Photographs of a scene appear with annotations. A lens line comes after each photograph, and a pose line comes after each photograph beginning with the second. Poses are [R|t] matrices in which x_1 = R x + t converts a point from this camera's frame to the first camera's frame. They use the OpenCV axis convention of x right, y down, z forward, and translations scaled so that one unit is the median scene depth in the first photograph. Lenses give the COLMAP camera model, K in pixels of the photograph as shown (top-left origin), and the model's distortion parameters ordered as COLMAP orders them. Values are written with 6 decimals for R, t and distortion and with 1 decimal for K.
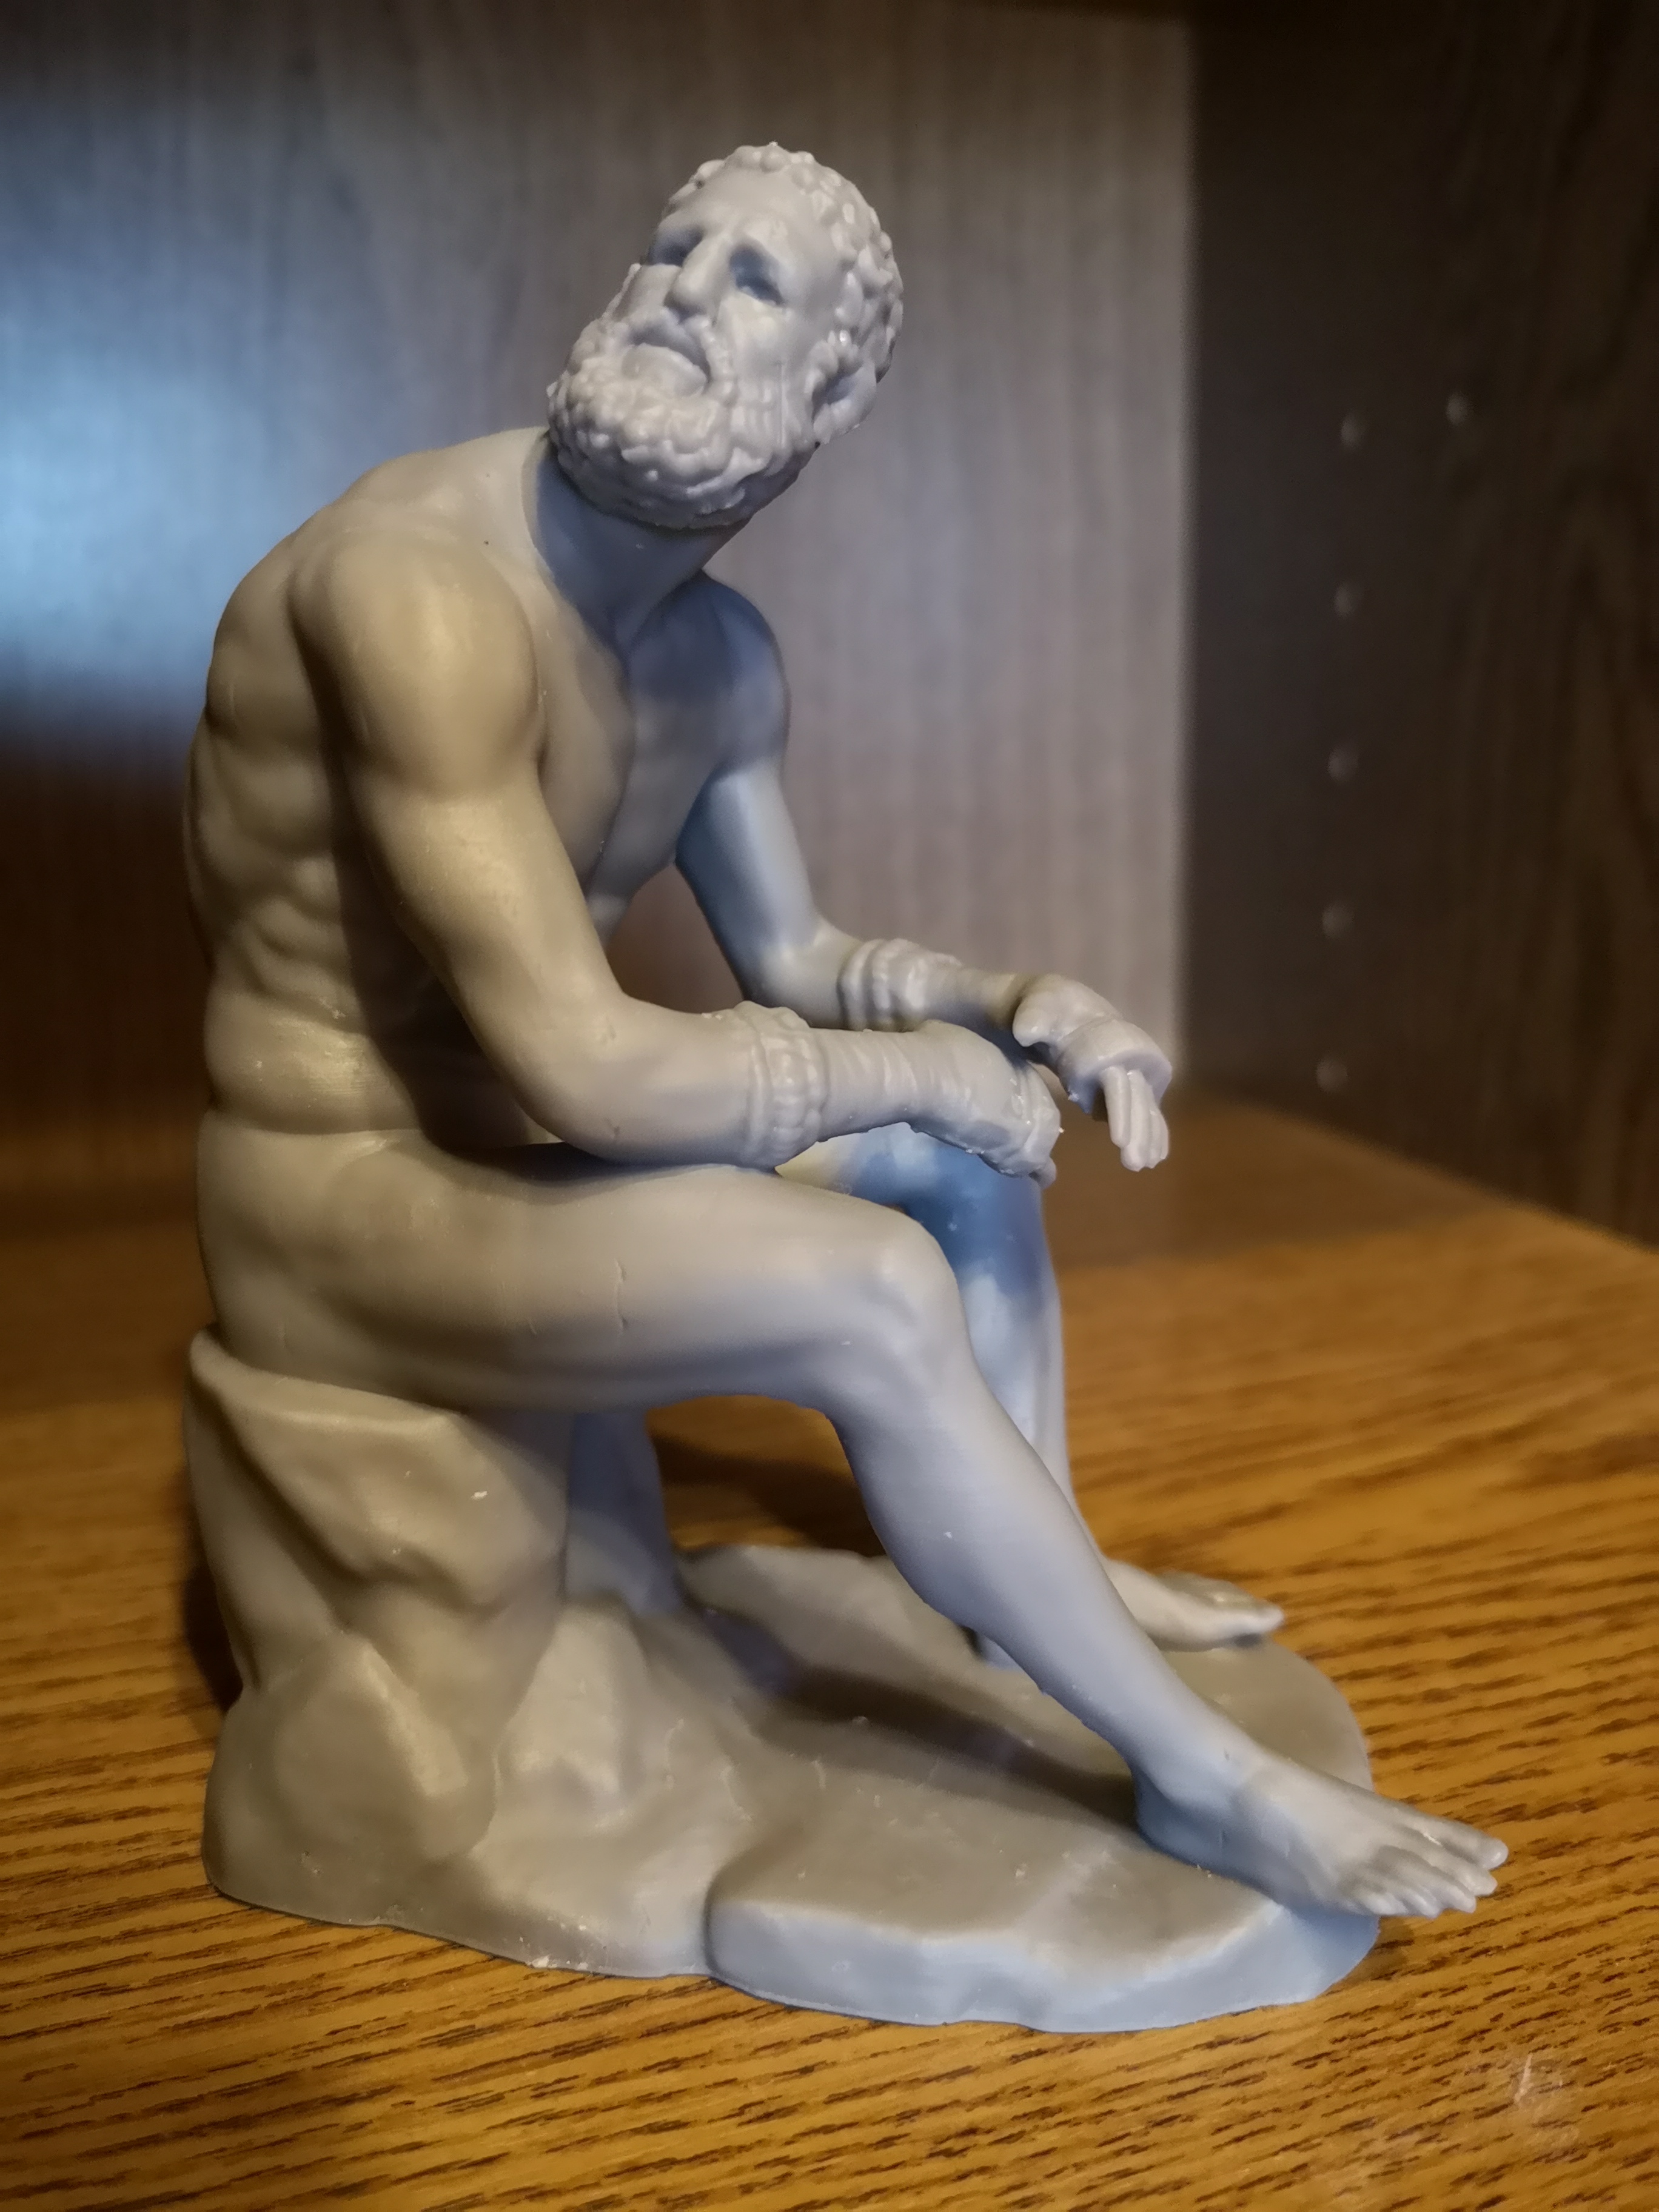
lens RADIAL K [[1842.2, 0, 825.6], [0, 1842.2, 1105.3], [0, 0, 1]] dist [-0.009865, -0.019405]
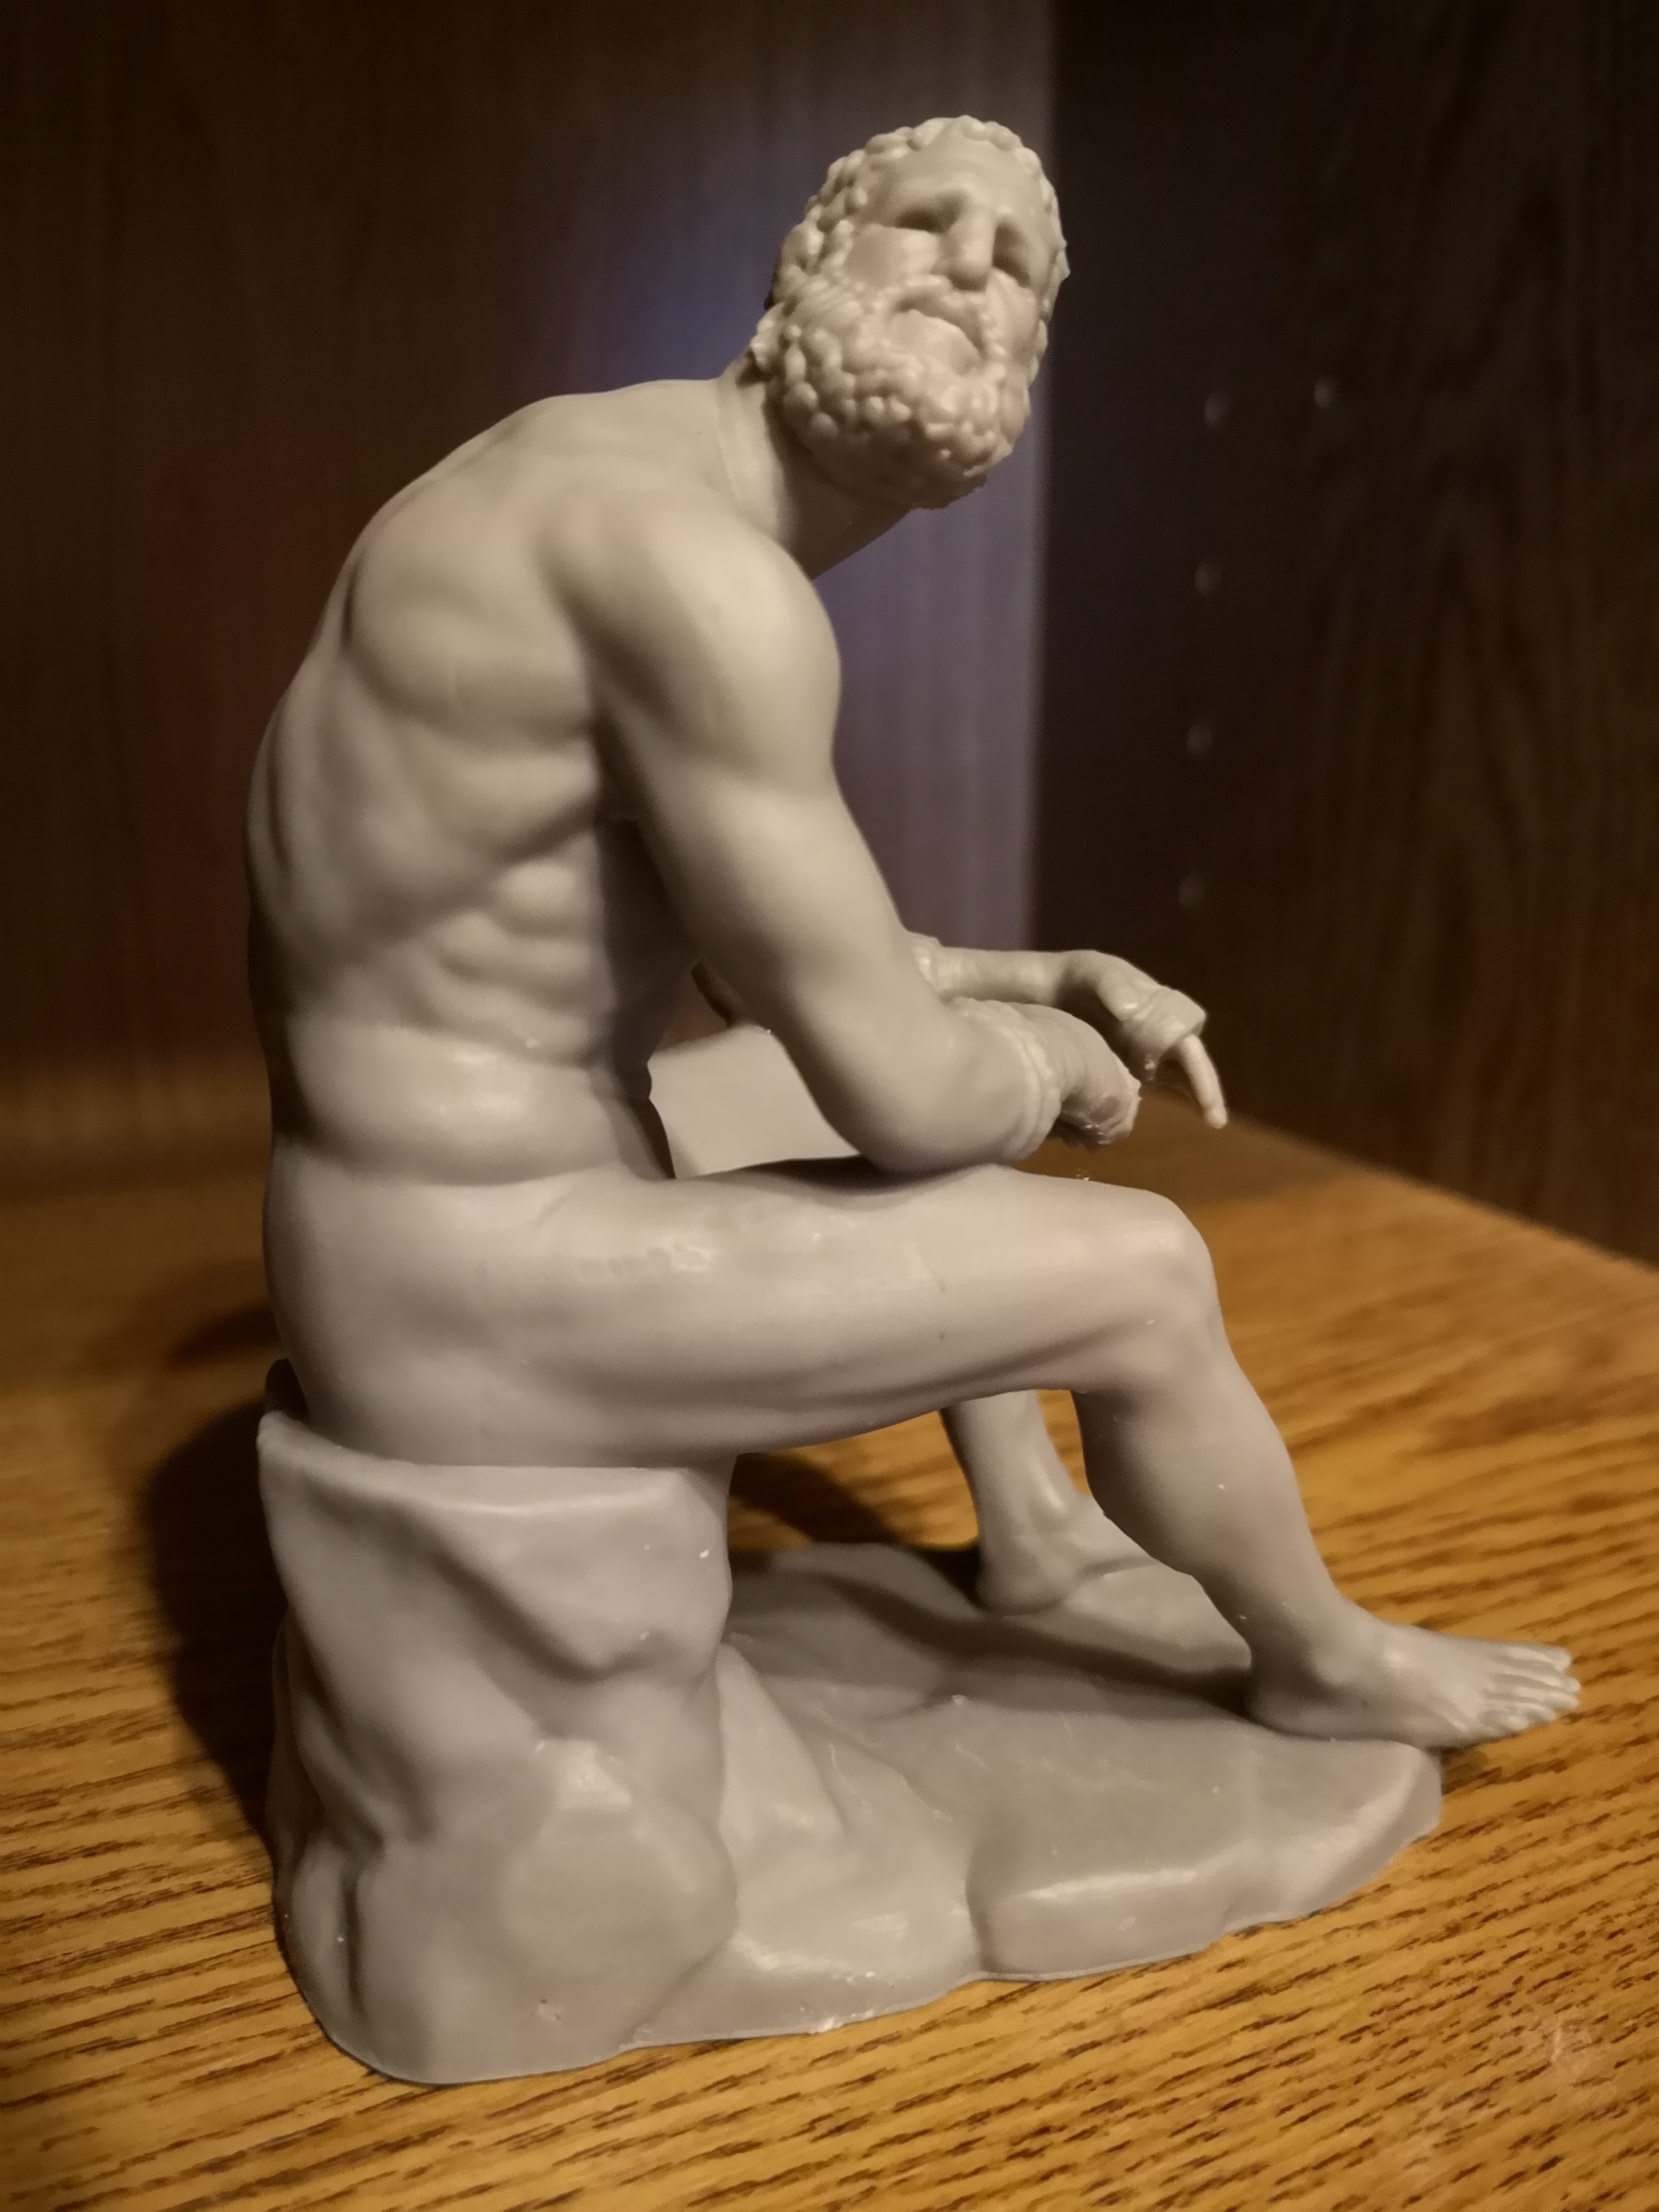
lens RADIAL K [[1842.2, 0, 825.6], [0, 1842.2, 1105.3], [0, 0, 1]] dist [-0.009865, -0.019405]
pose [[0.991958, -0.004411, 0.126487, -0.154181], [0.001228, 0.999681, 0.025235, -0.024628], [-0.126558, -0.024877, 0.991647, 0.032890]]
